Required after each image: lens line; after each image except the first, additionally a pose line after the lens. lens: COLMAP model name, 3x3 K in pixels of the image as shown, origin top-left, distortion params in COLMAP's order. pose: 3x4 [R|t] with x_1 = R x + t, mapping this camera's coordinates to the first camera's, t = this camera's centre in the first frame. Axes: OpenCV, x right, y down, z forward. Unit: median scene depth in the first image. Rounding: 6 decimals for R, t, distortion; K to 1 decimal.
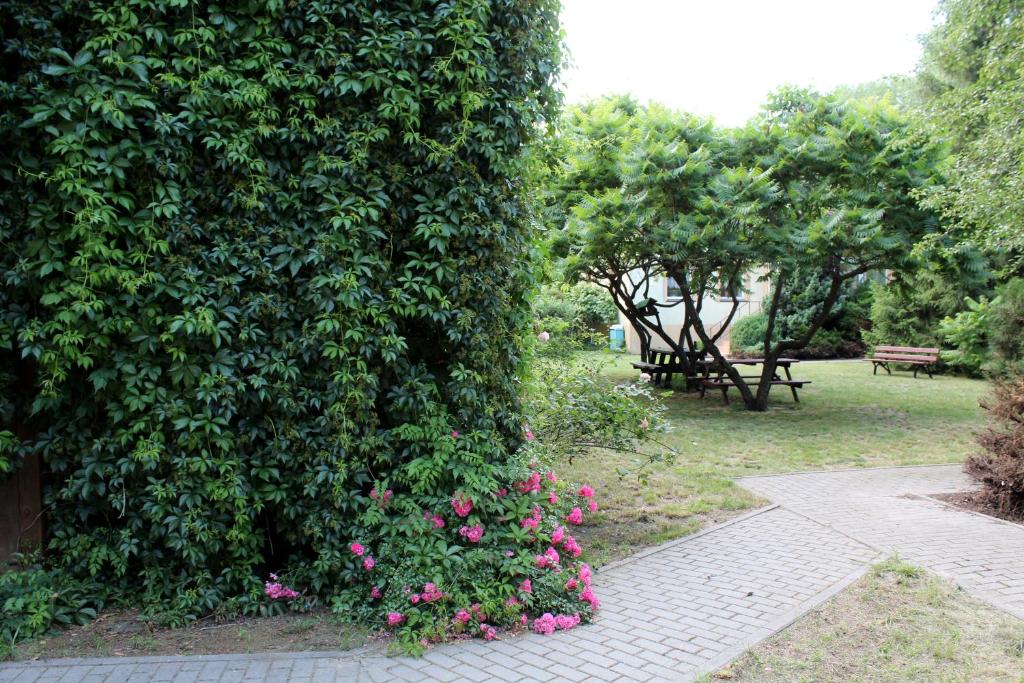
lens RADIAL K [[954.8, 0, 483.2], [0, 954.8, 353.6], [0, 0, 1]] dist [-0.166211, 0.182198]
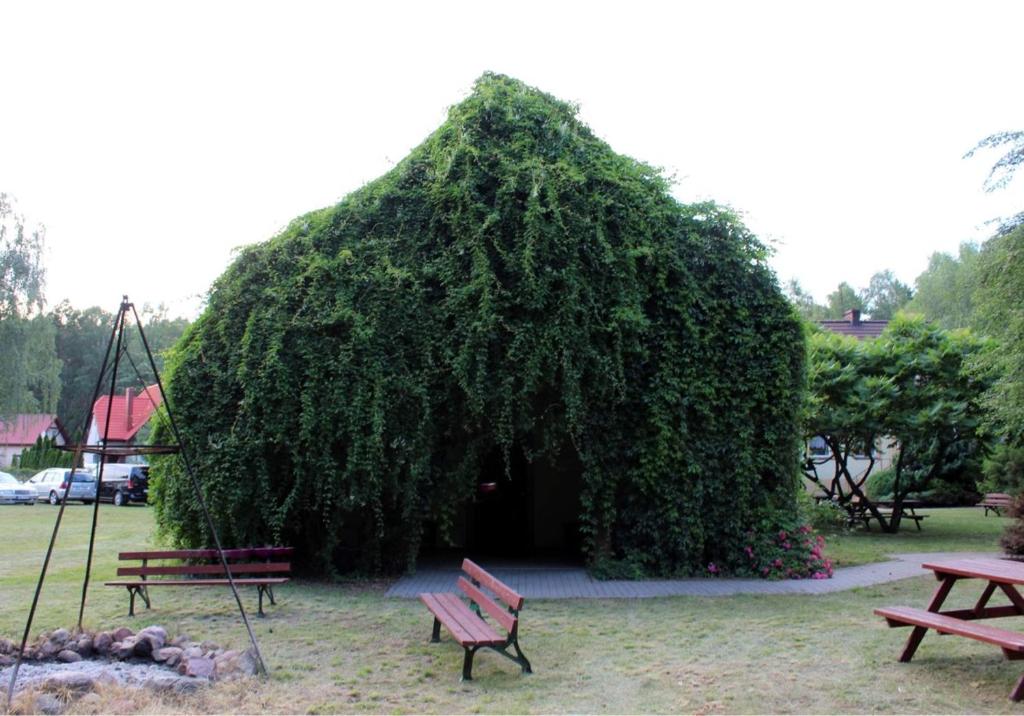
lens RADIAL K [[1051.5, 0, 476.3], [0, 1051.5, 356.7], [0, 0, 1]] dist [-0.135533, 0.184777]
pose [[0.995491, -0.003977, -0.094770, -0.605096], [-0.010233, 0.988786, -0.148991, 0.100198], [0.094300, 0.149289, 0.984287, -2.081955]]
